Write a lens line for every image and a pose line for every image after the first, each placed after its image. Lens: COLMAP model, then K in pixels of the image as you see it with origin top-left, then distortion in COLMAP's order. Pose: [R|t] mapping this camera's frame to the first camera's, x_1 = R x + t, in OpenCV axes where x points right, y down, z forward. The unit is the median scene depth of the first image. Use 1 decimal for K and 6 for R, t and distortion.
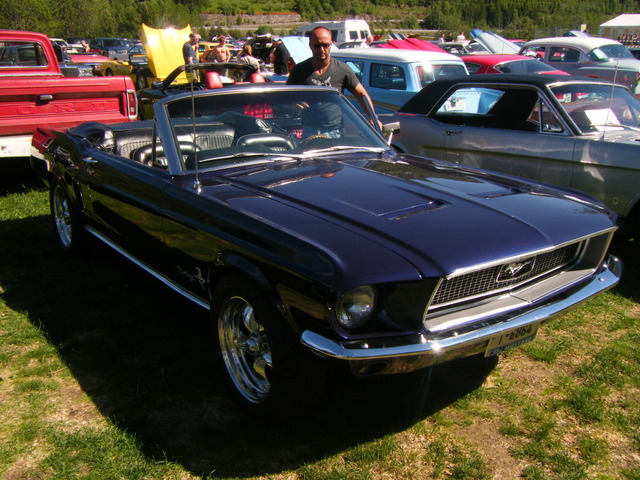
lens RADIAL K [[688.9, 0, 319.9], [0, 688.9, 242.2], [0, 0, 1]] dist [0.022745, 0.000000]
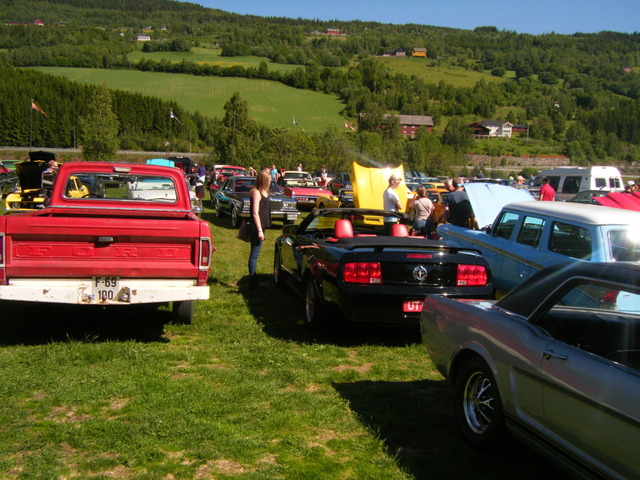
lens RADIAL K [[688.9, 0, 322.3], [0, 688.9, 239.3], [0, 0, 1]] dist [0.022745, 0.000000]
pose [[0.932453, 0.081919, -0.351882, 0.113045], [-0.148665, 0.974677, -0.167041, -0.068058], [0.329288, 0.208071, 0.921019, 0.184844]]
